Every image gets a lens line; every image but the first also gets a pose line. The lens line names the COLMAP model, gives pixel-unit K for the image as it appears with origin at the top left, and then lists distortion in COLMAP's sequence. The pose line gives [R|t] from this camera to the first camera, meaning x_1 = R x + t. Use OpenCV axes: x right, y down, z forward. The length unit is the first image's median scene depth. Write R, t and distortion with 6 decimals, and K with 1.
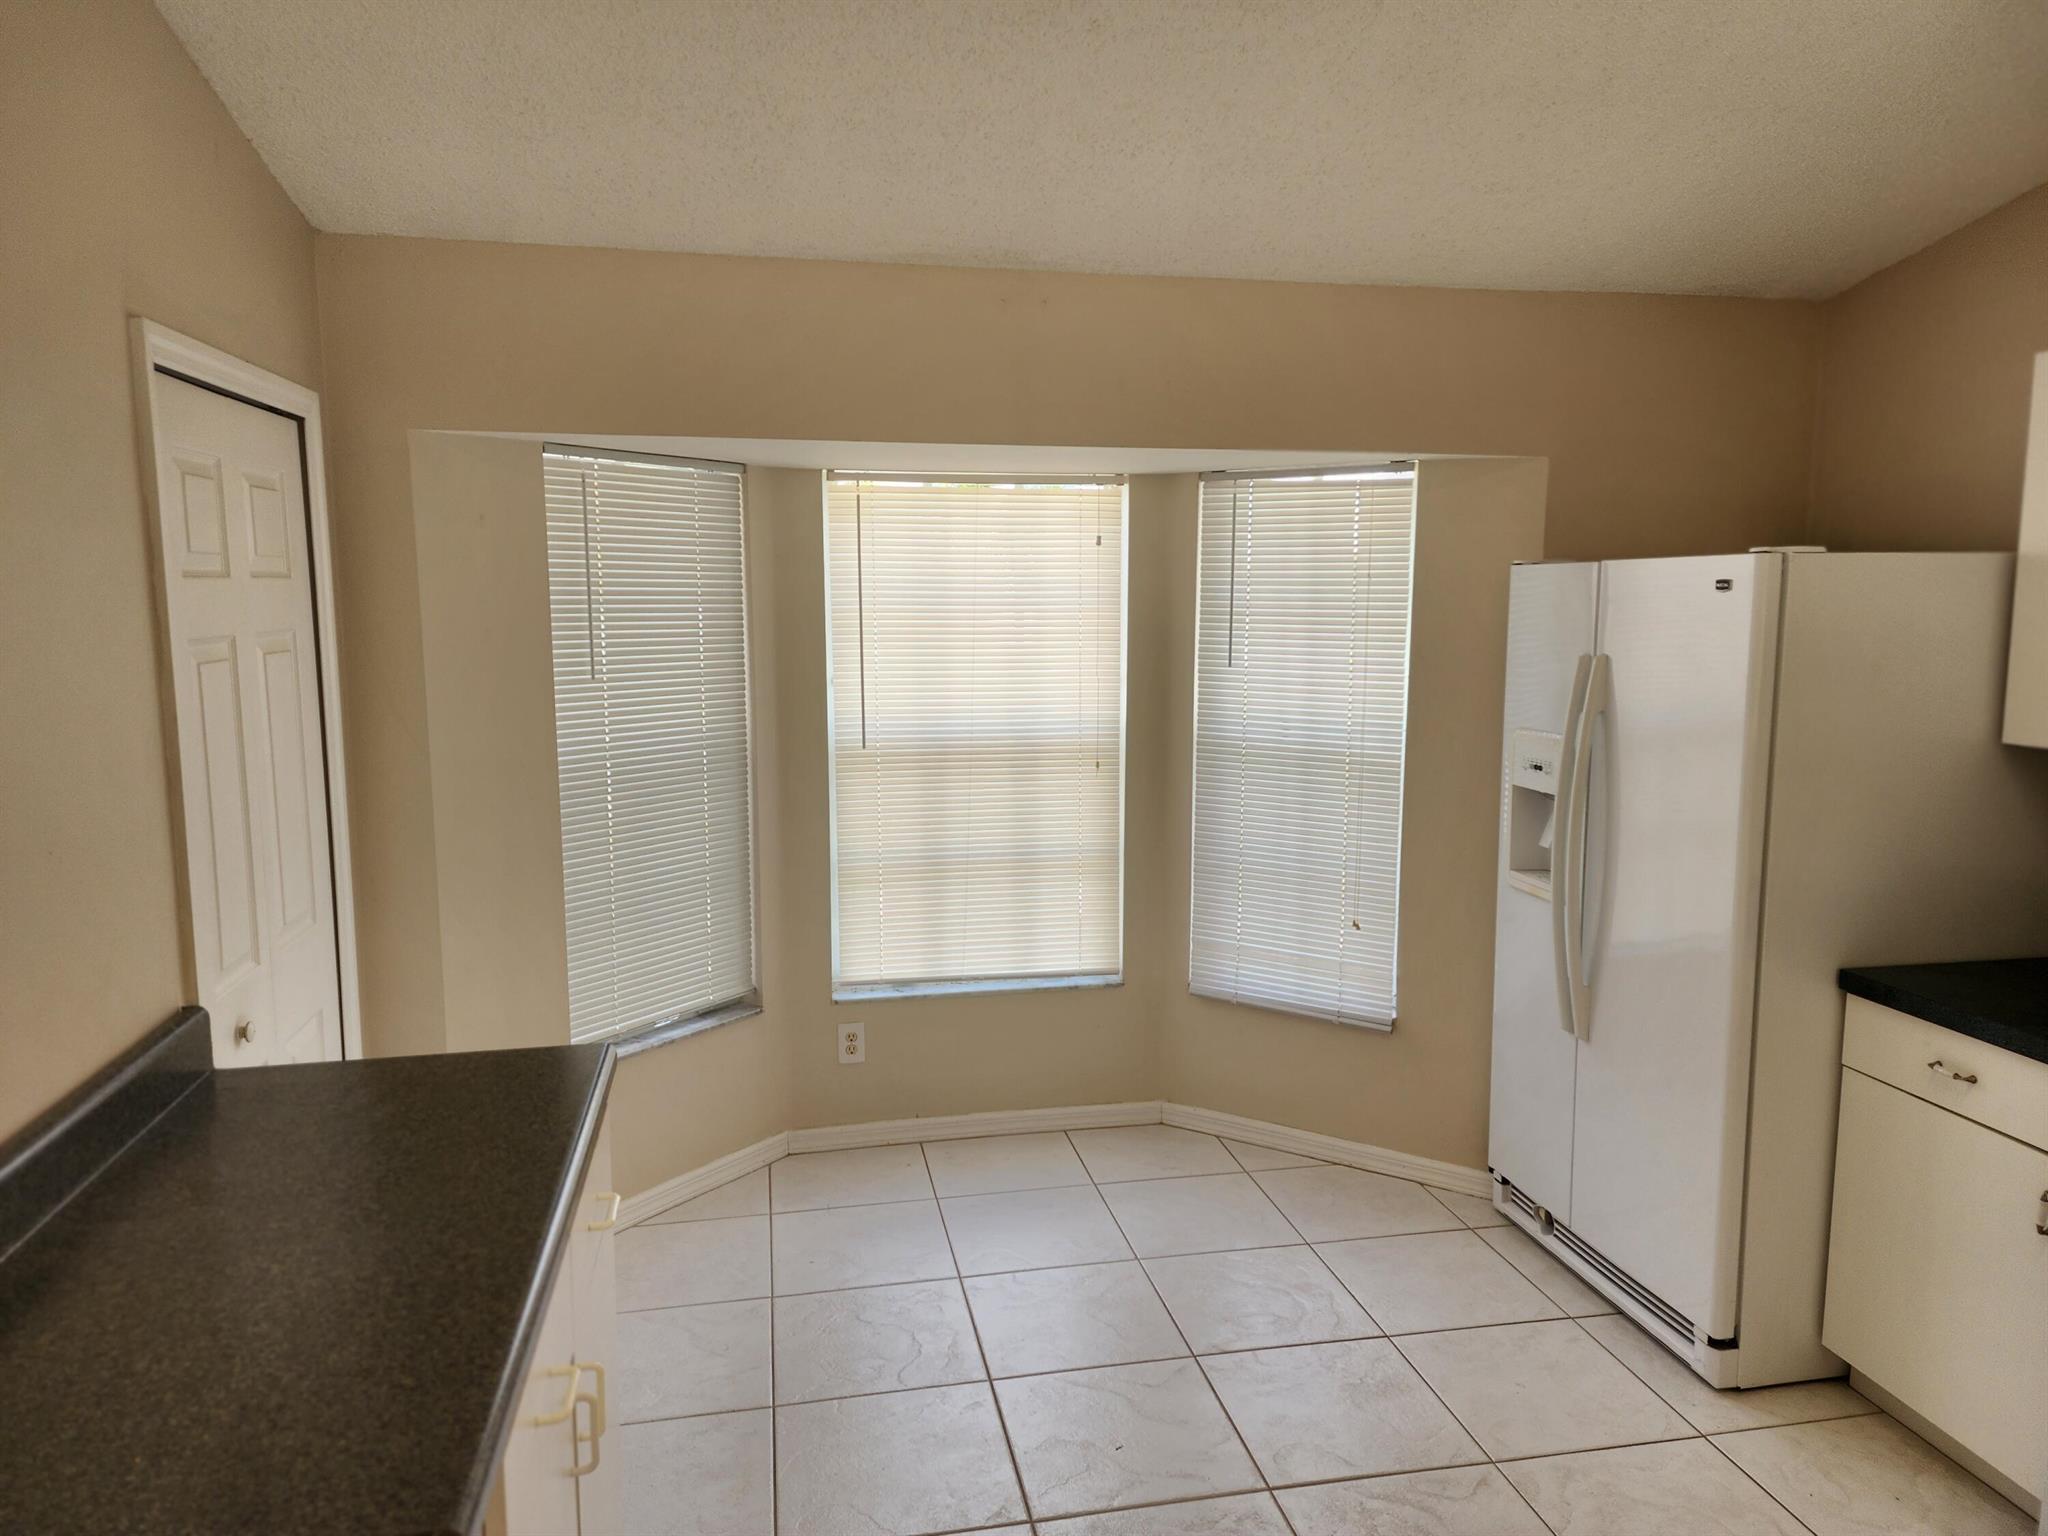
lens RADIAL K [[1358.0, 0, 1025.3], [0, 1358.0, 762.4], [0, 0, 1]] dist [0.090938, -0.088523]
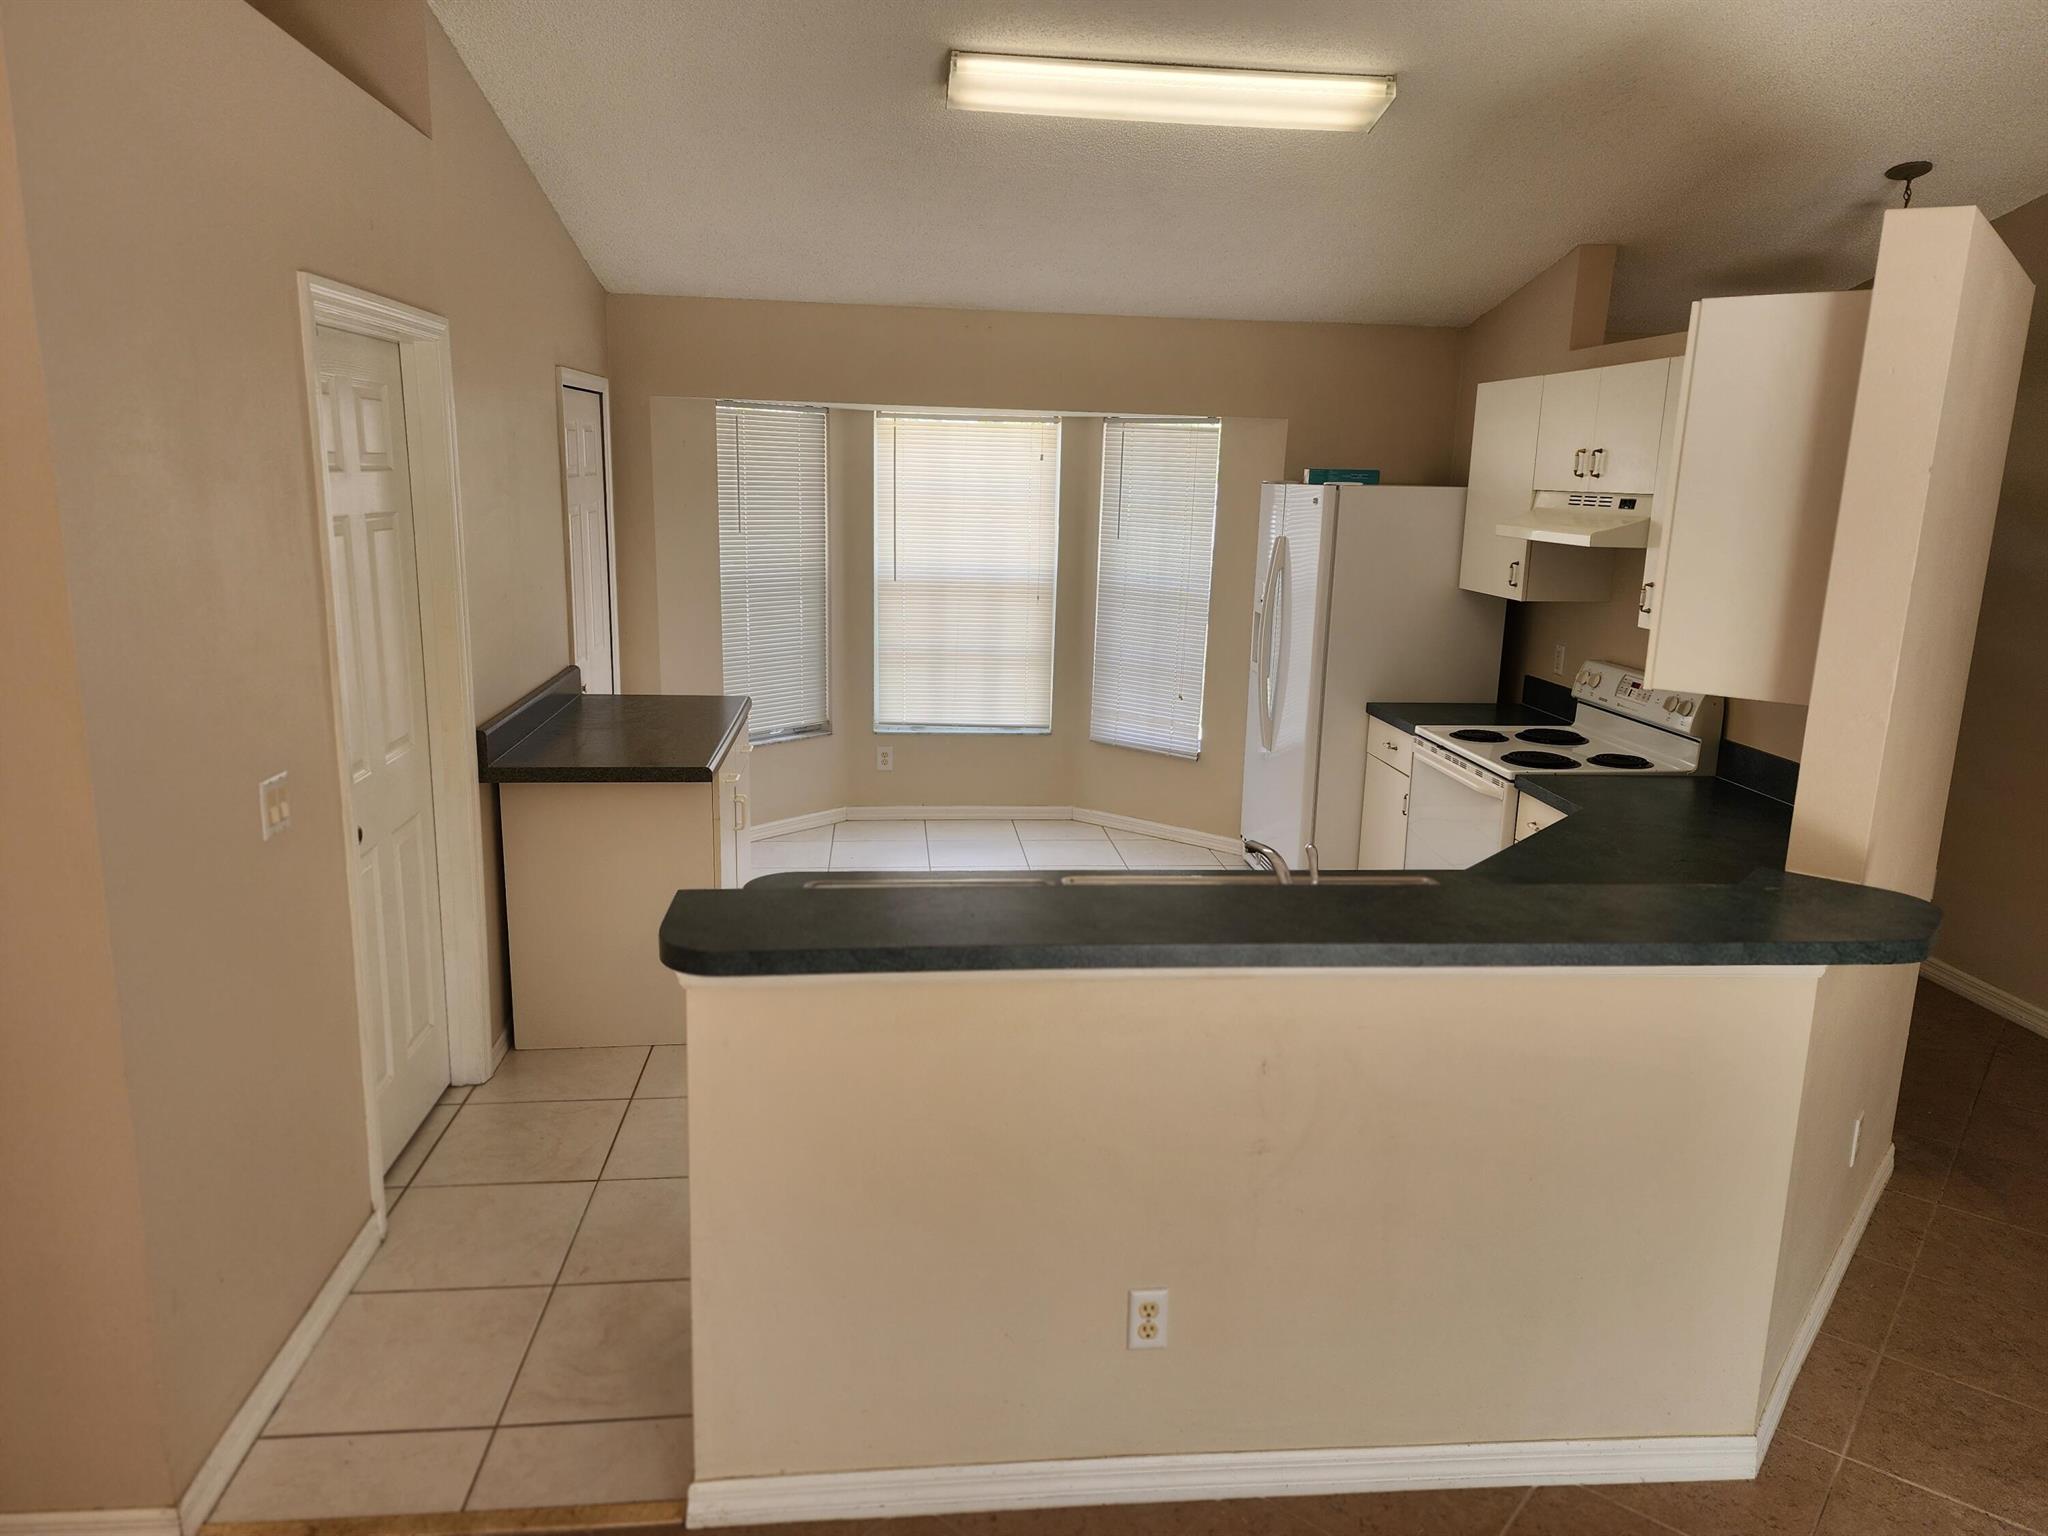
lens RADIAL K [[1358.0, 0, 1025.3], [0, 1358.0, 762.4], [0, 0, 1]] dist [0.090938, -0.088523]
pose [[0.995270, 0.046817, -0.085127, 0.203218], [-0.039161, 0.995218, 0.089482, 0.058617], [0.088910, -0.085725, 0.992344, -0.699253]]
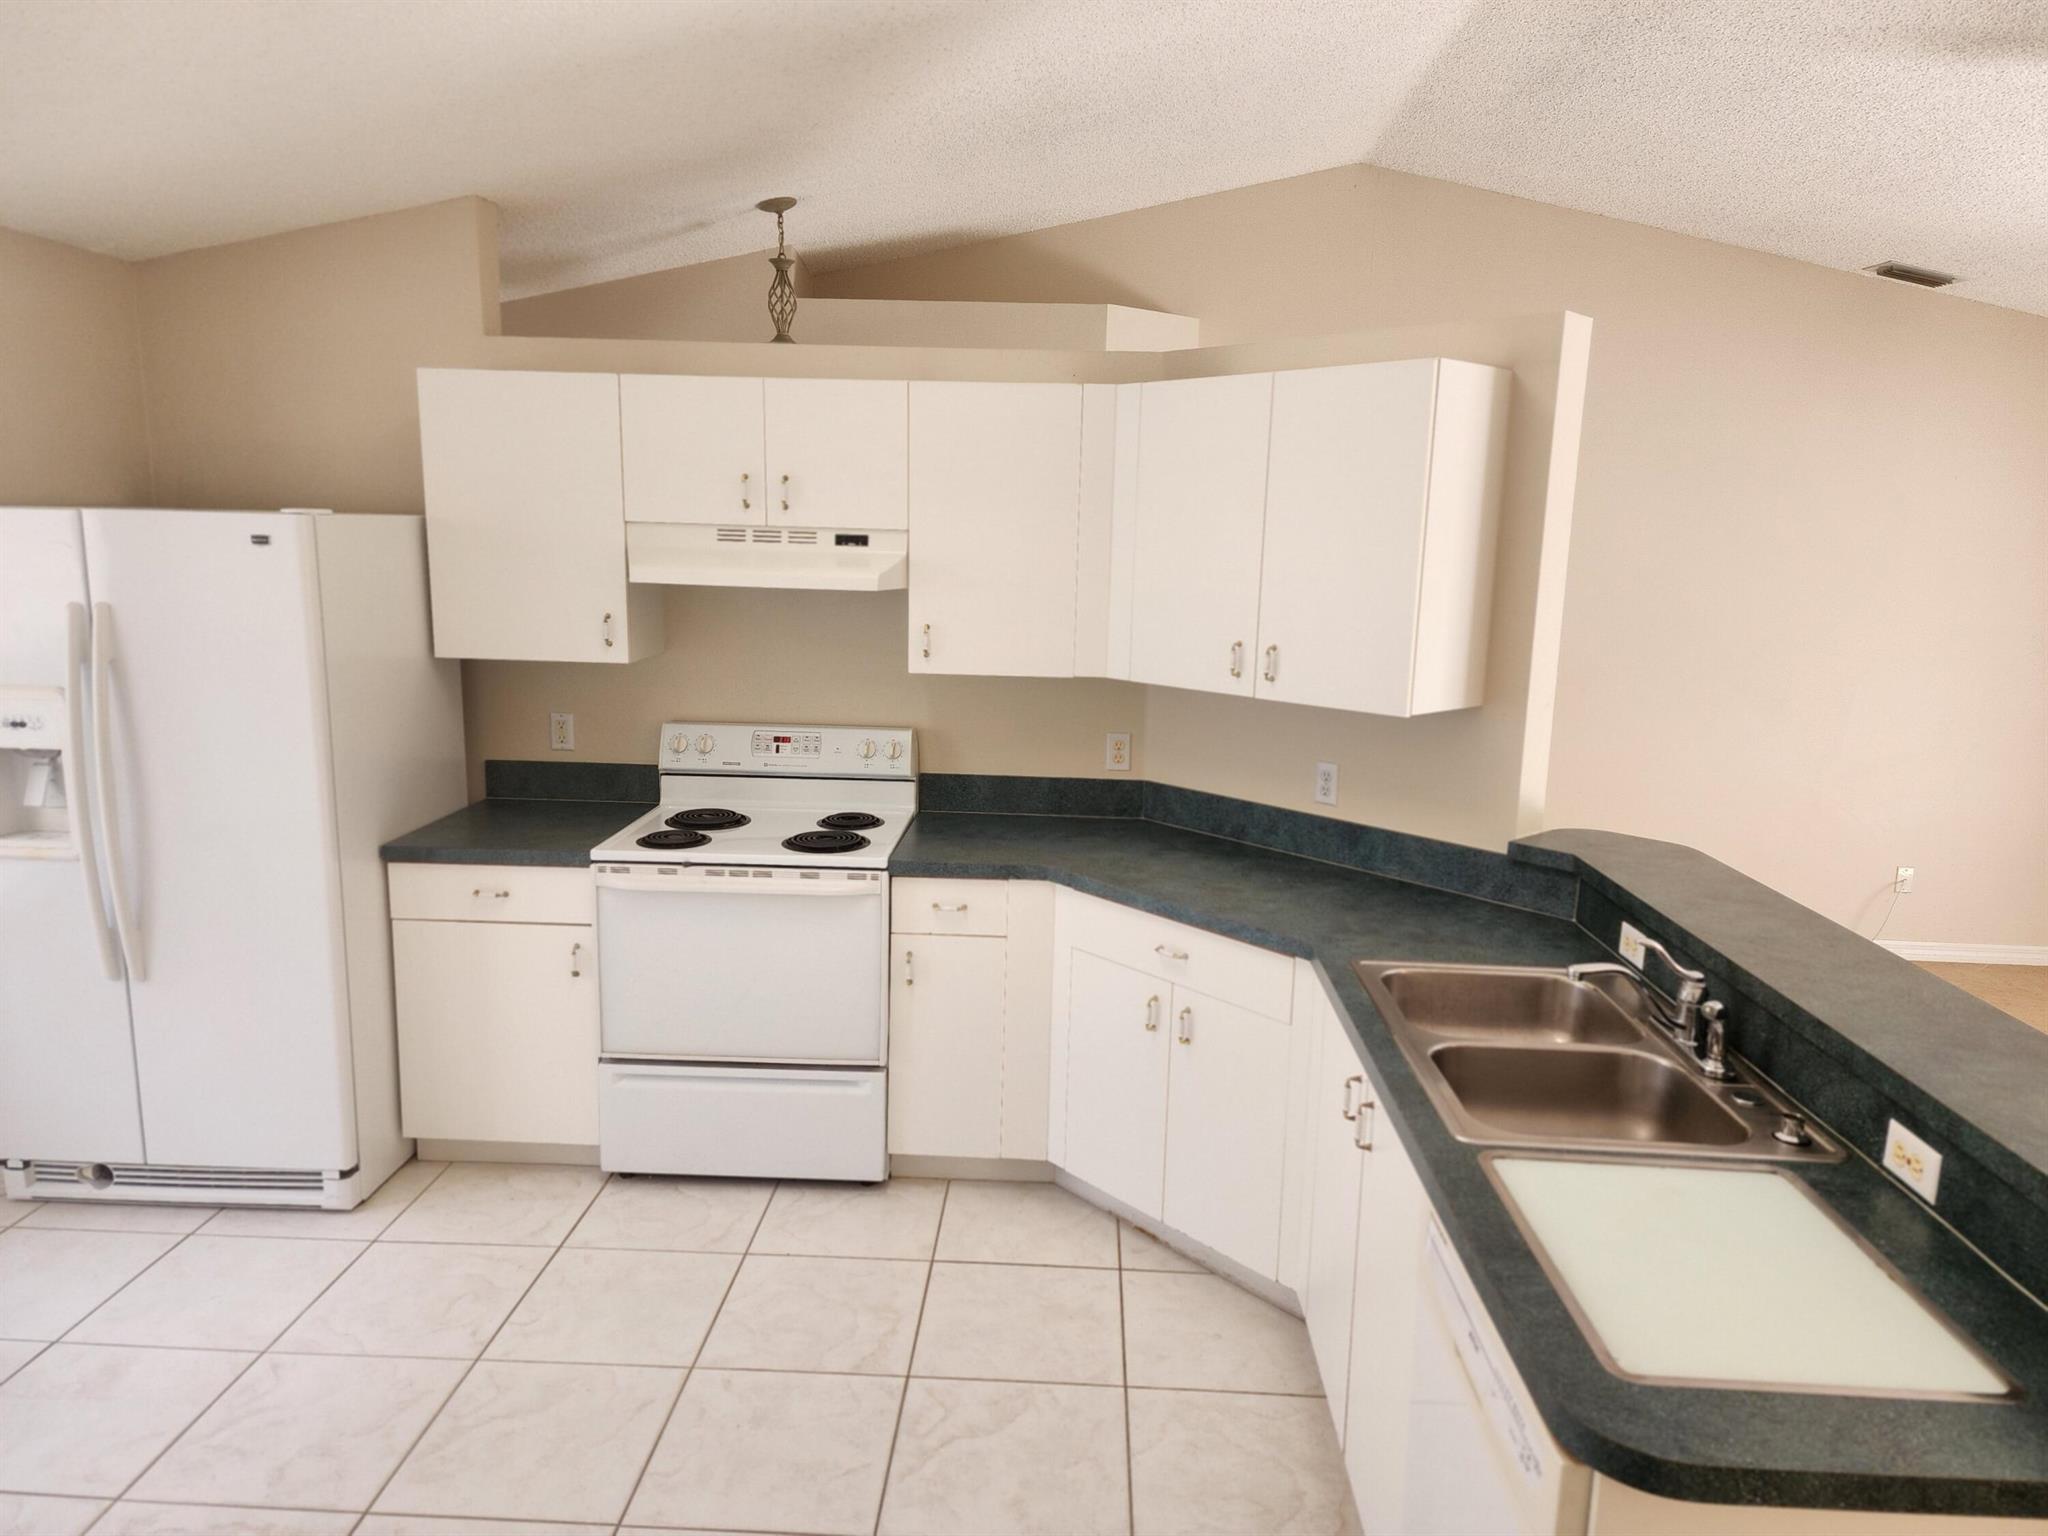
lens RADIAL K [[1358.0, 0, 1025.3], [0, 1358.0, 762.4], [0, 0, 1]] dist [0.090938, -0.088523]
pose [[0.235496, -0.160868, 0.958469, -0.335066], [0.096672, 0.985192, 0.141601, -0.033998], [-0.967055, 0.059311, 0.247560, 0.081843]]
